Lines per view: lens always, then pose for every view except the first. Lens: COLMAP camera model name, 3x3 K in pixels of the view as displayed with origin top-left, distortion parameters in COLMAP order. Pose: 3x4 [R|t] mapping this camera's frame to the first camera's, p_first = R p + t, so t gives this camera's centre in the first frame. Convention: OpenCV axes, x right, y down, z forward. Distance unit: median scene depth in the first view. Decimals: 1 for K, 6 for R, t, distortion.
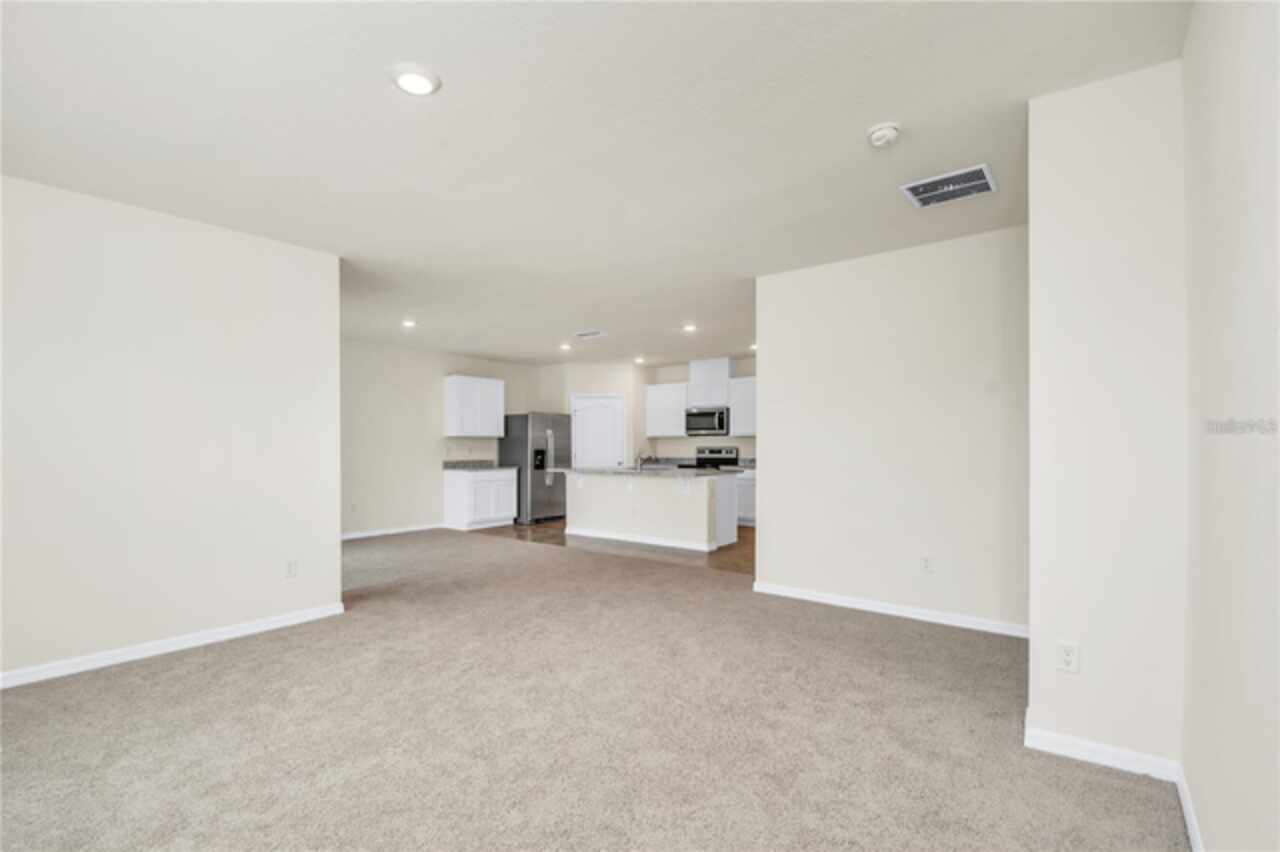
lens RADIAL K [[595.6, 0, 638.3], [0, 595.6, 433.6], [0, 0, 1]] dist [0.002690, -0.000031]
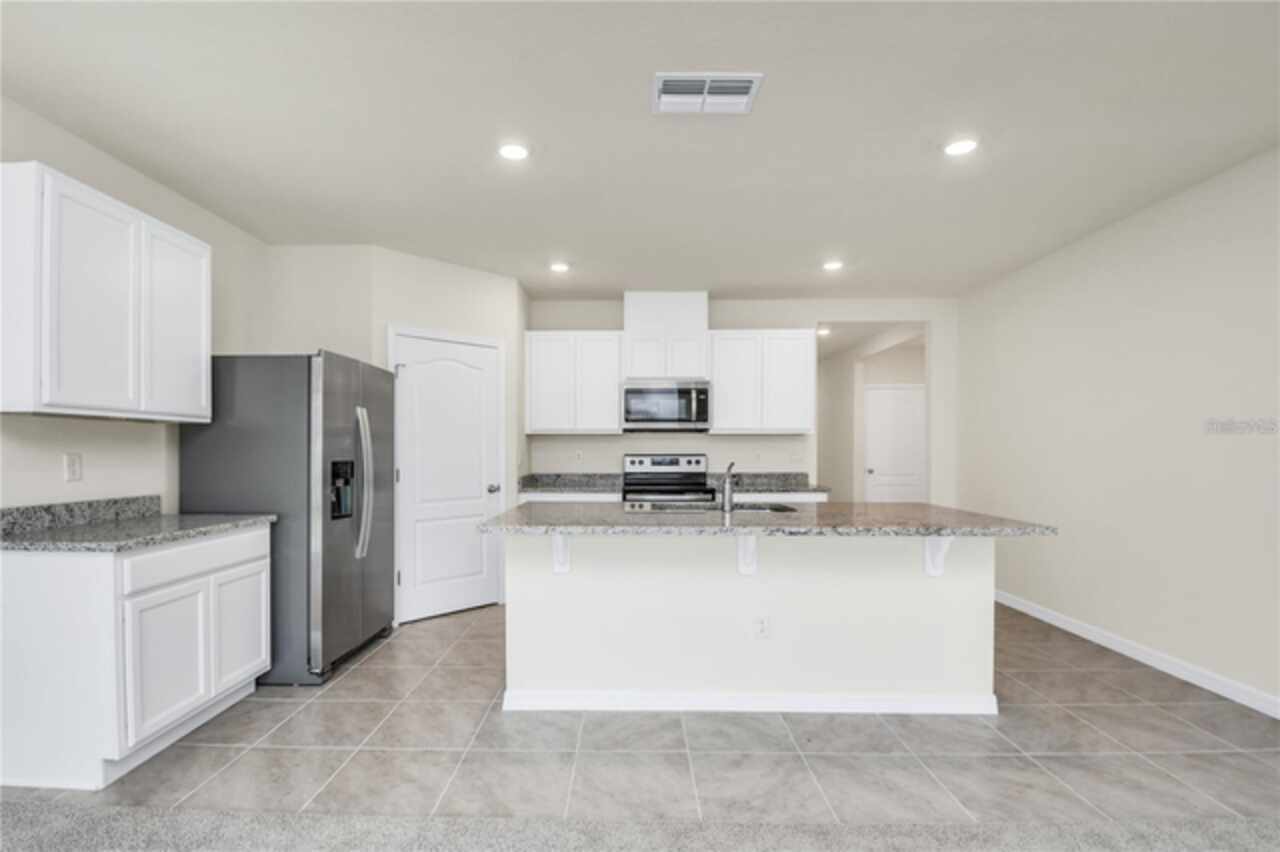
lens RADIAL K [[595.6, 0, 640.4], [0, 595.6, 433.4], [0, 0, 1]] dist [0.002690, -0.000031]
pose [[0.787223, 0.020401, 0.616331, -0.236895], [-0.020045, 0.999771, -0.007490, 0.009049], [-0.616343, -0.006458, 0.787452, 0.594128]]
